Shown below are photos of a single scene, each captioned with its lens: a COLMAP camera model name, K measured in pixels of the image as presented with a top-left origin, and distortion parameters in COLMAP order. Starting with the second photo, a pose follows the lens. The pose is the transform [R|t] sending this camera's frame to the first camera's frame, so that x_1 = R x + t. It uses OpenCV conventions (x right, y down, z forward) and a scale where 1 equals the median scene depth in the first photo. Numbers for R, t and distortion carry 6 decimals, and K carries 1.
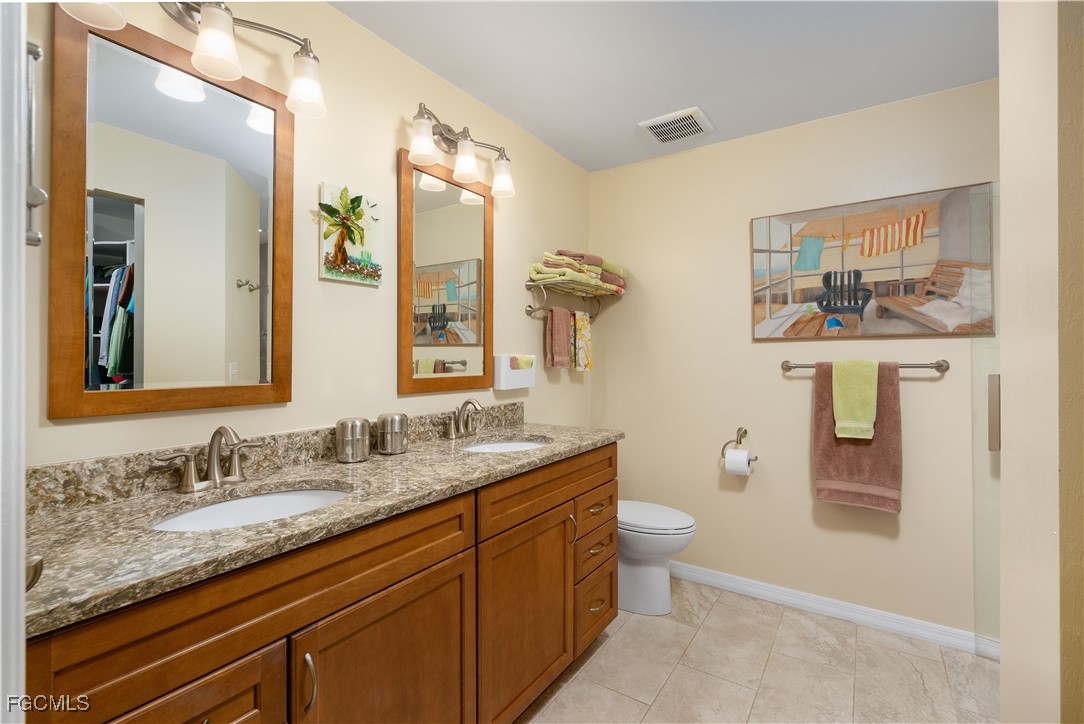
lens RADIAL K [[499.5, 0, 537.2], [0, 499.5, 361.1], [0, 0, 1]] dist [-0.000993, 0.000029]
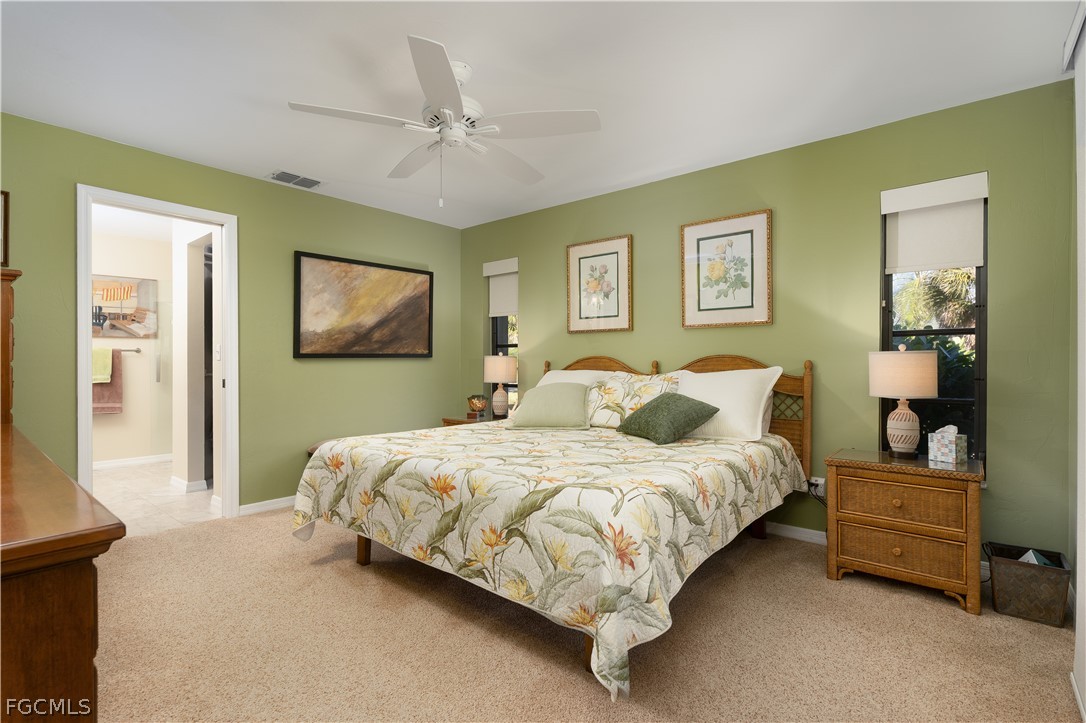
lens RADIAL K [[500.4, 0, 545.7], [0, 500.4, 361.0], [0, 0, 1]] dist [-0.000993, 0.000029]
pose [[0.099669, -0.009490, 0.994975, -1.393248], [-0.004886, 0.999938, 0.010026, 0.025561], [-0.995009, -0.005861, 0.099616, -1.199509]]
